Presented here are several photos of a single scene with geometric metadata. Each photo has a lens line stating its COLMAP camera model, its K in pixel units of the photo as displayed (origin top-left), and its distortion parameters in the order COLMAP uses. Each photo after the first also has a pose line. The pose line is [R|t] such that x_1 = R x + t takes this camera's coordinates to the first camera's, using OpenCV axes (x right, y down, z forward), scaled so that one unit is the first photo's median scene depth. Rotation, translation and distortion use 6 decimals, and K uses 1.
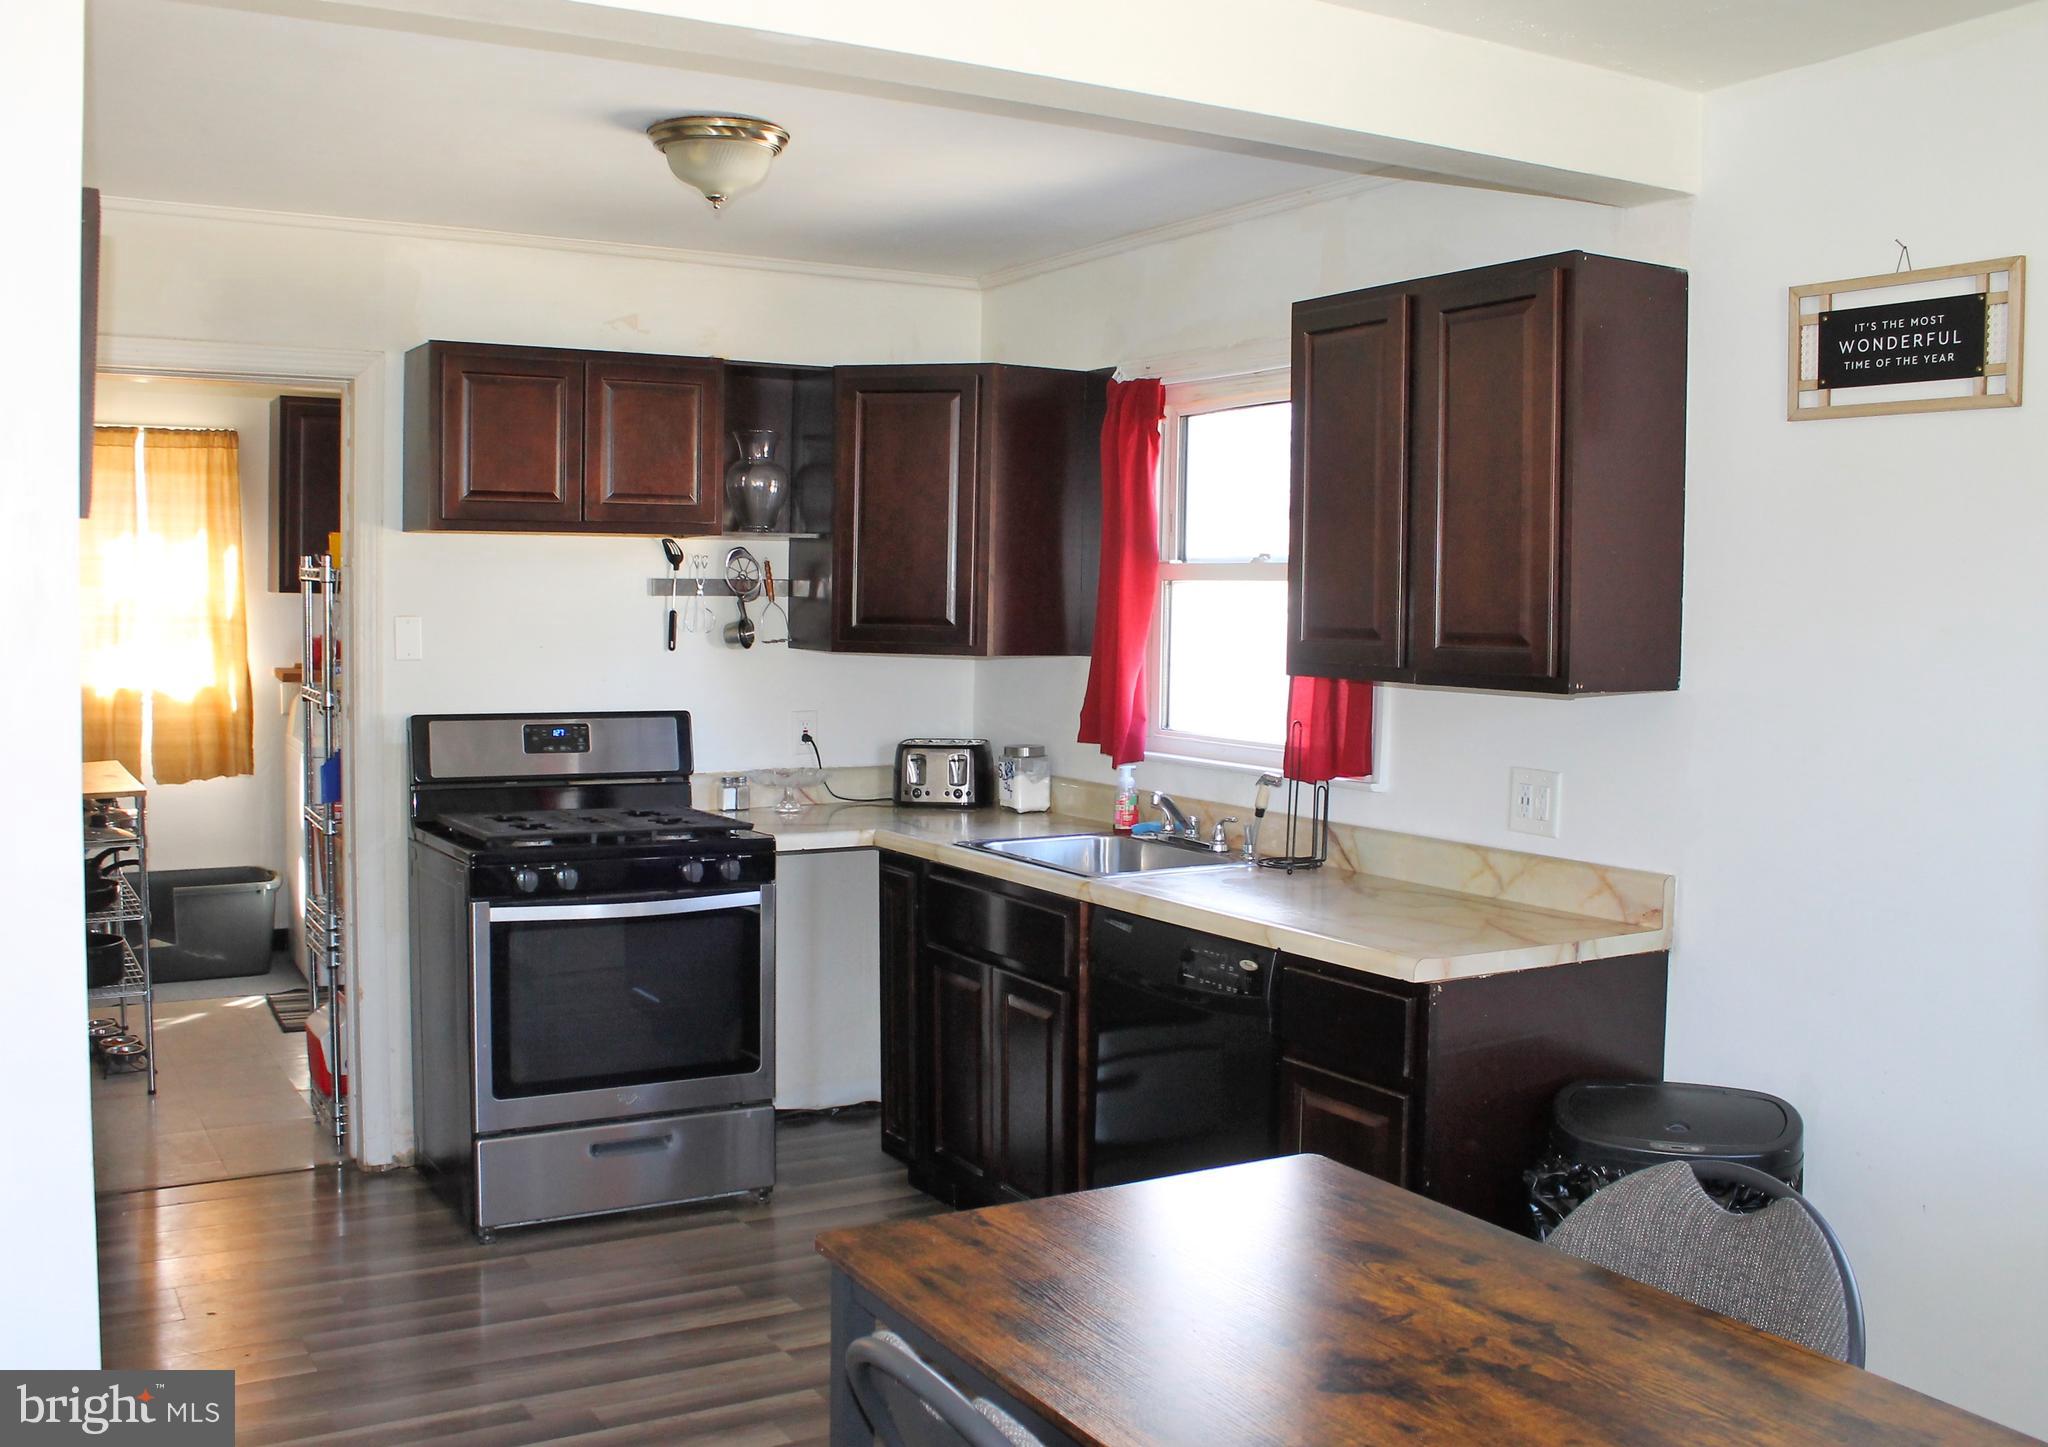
lens RADIAL K [[1964.4, 0, 1021.8], [0, 1964.4, 713.2], [0, 0, 1]] dist [-0.116612, 0.000000]
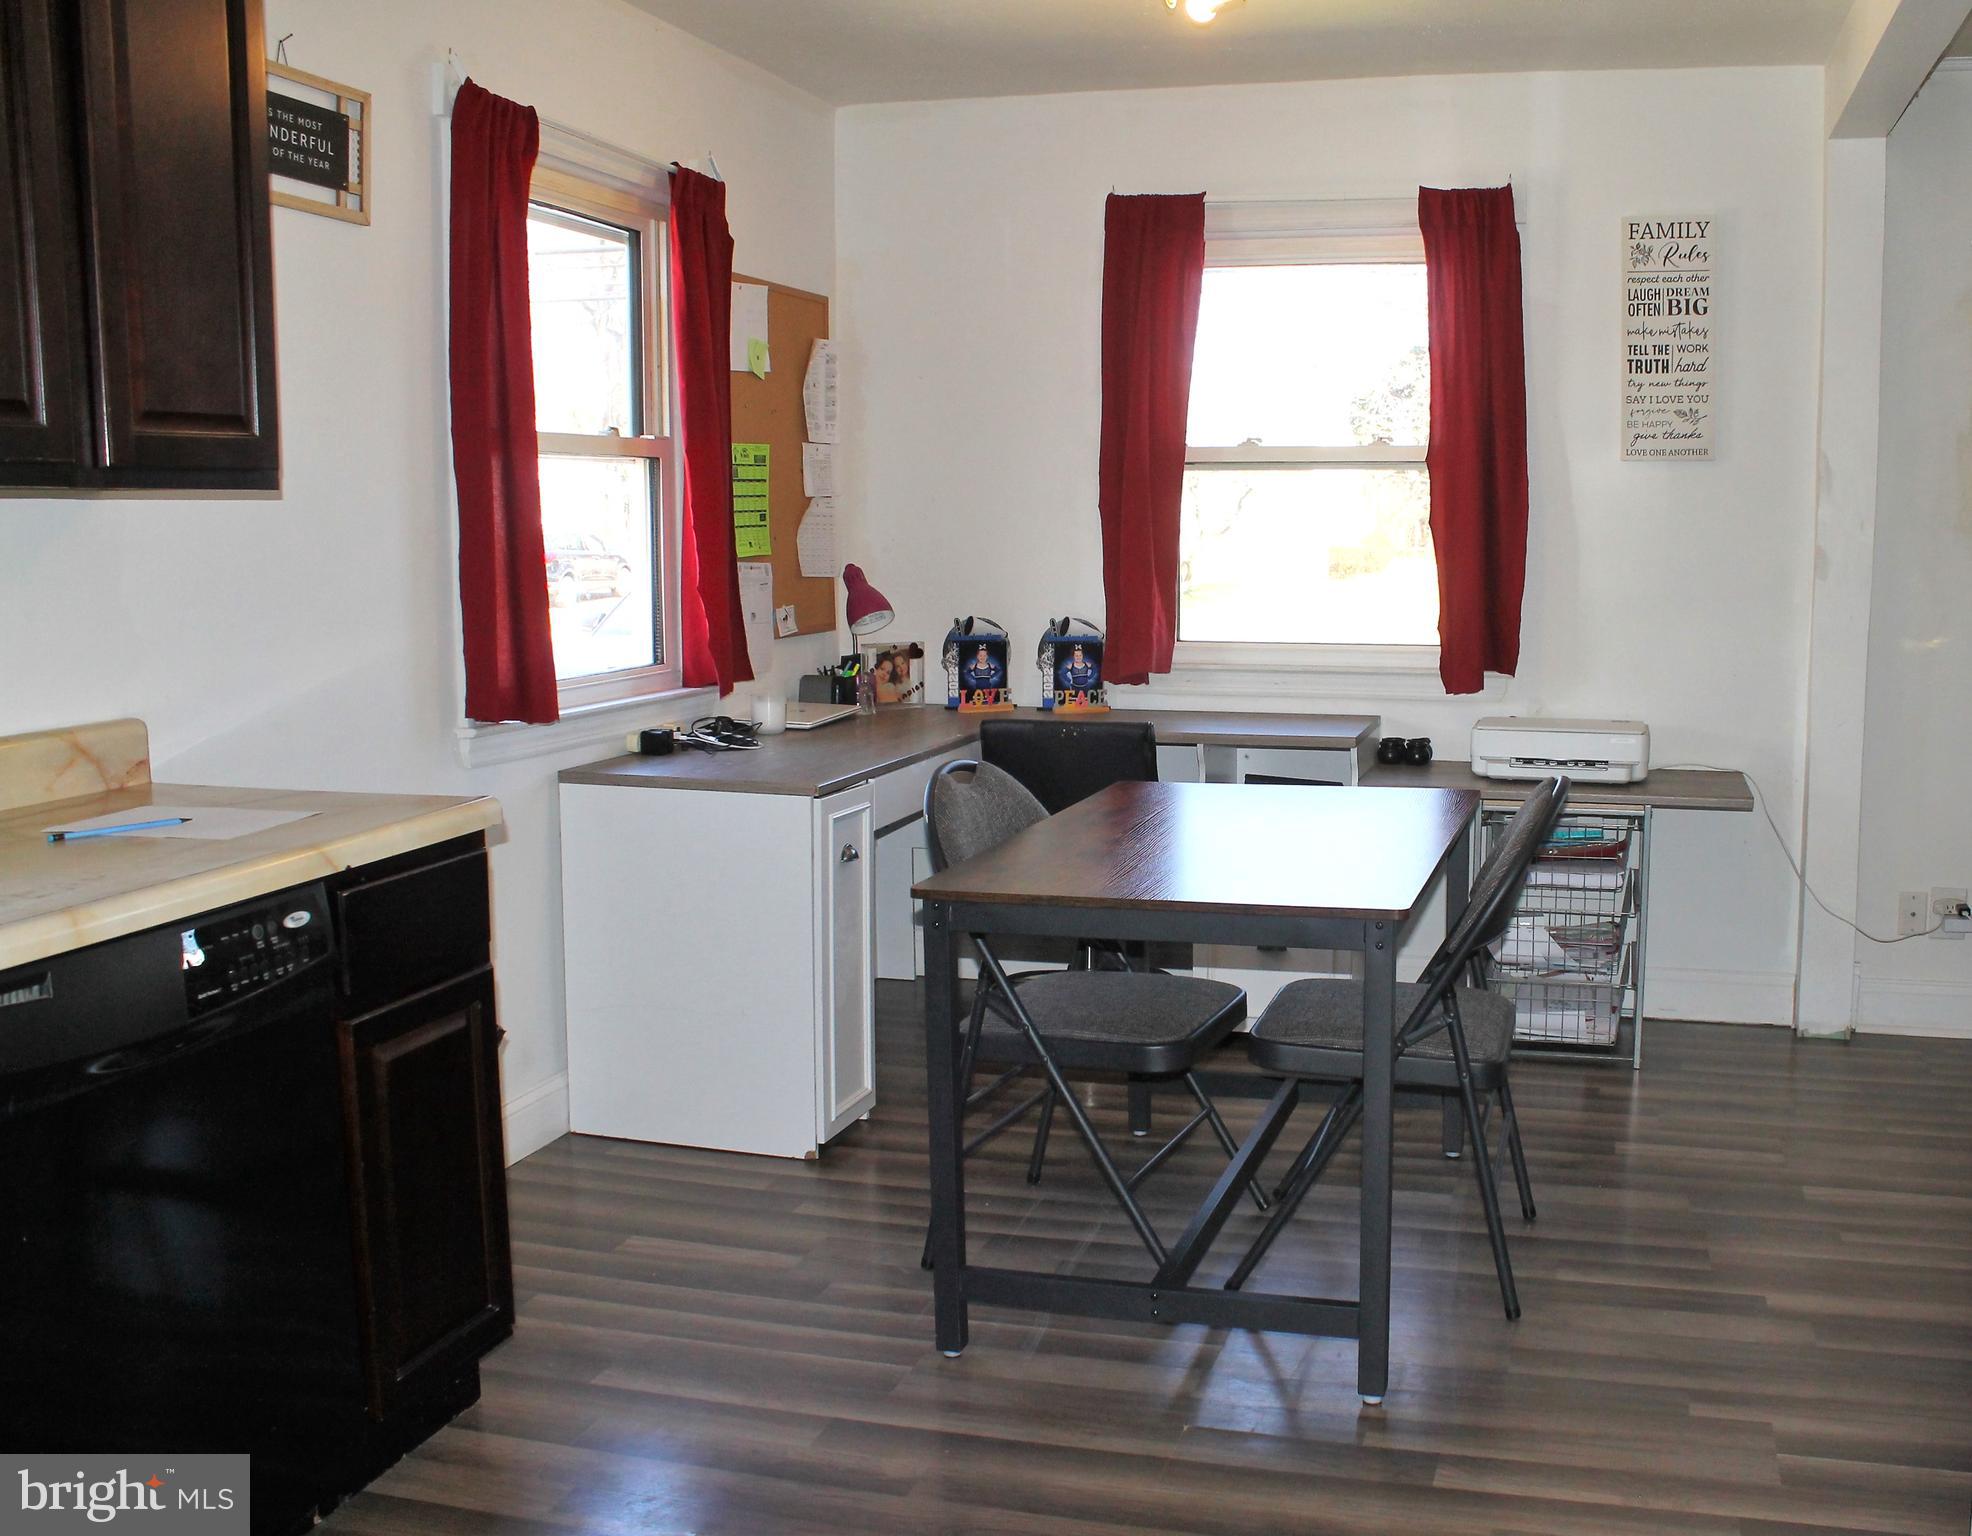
lens RADIAL K [[2170.3, 0, 986.9], [0, 2170.3, 768.4], [0, 0, 1]] dist [-0.093711, 0.000000]
pose [[-0.686384, -0.091486, 0.721462, -0.395936], [0.037268, 0.986327, 0.160528, -0.018656], [-0.726284, 0.137071, -0.673590, 0.943447]]
